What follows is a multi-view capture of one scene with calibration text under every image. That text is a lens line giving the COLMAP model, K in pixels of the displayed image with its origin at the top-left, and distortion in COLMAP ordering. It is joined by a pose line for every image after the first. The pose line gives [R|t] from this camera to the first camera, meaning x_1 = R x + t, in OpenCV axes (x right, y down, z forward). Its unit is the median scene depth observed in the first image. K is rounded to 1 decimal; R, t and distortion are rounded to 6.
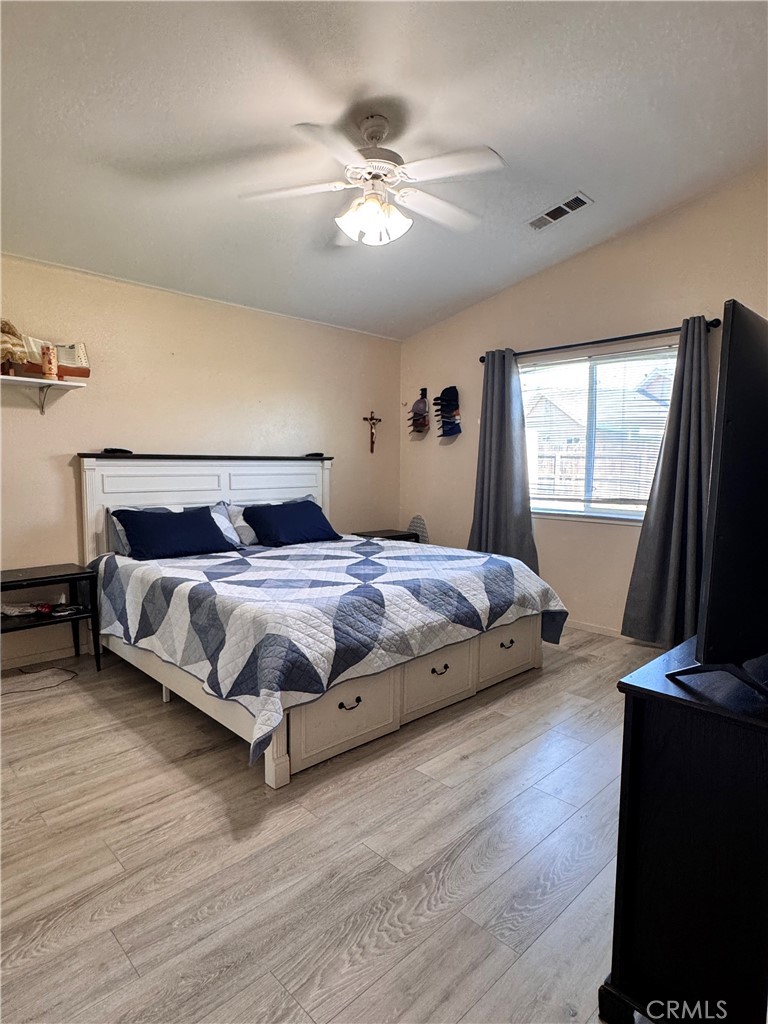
lens RADIAL K [[567.0, 0, 385.1], [0, 567.0, 515.9], [0, 0, 1]] dist [0.016524, -0.004969]
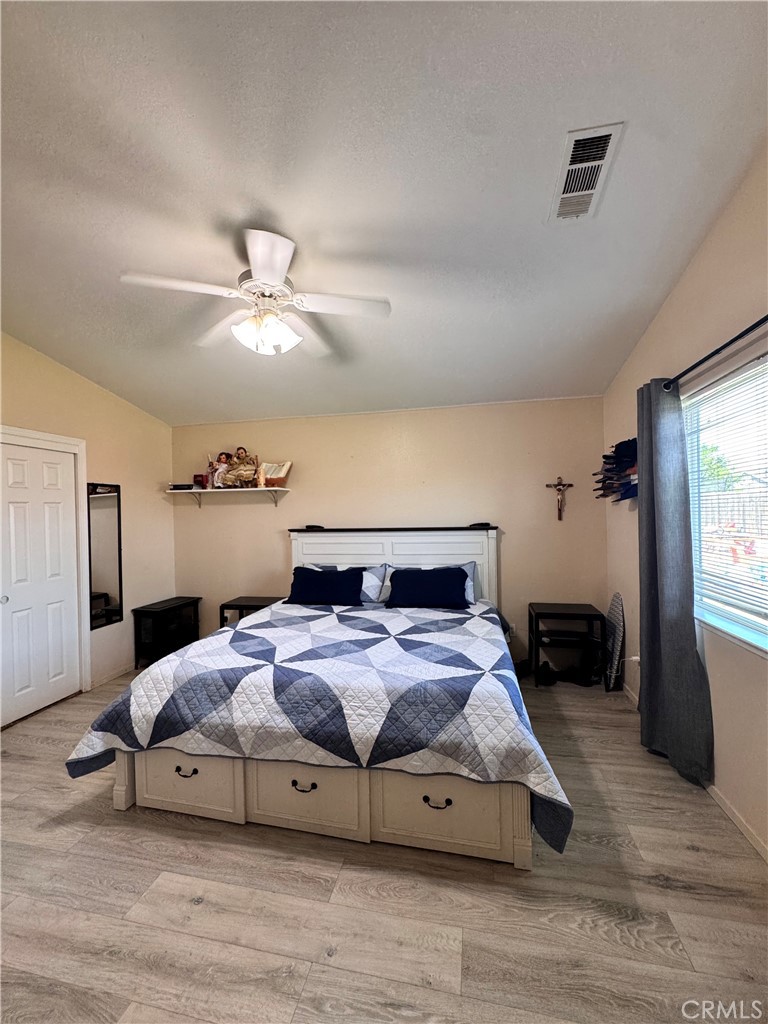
lens RADIAL K [[409.3, 0, 389.2], [0, 409.3, 515.1], [0, 0, 1]] dist [0.002237, -0.000720]
pose [[0.564960, -0.016304, -0.824957, 0.568973], [-0.054555, 0.996879, -0.057063, -0.098747], [0.823313, 0.077244, 0.562307, 0.575248]]
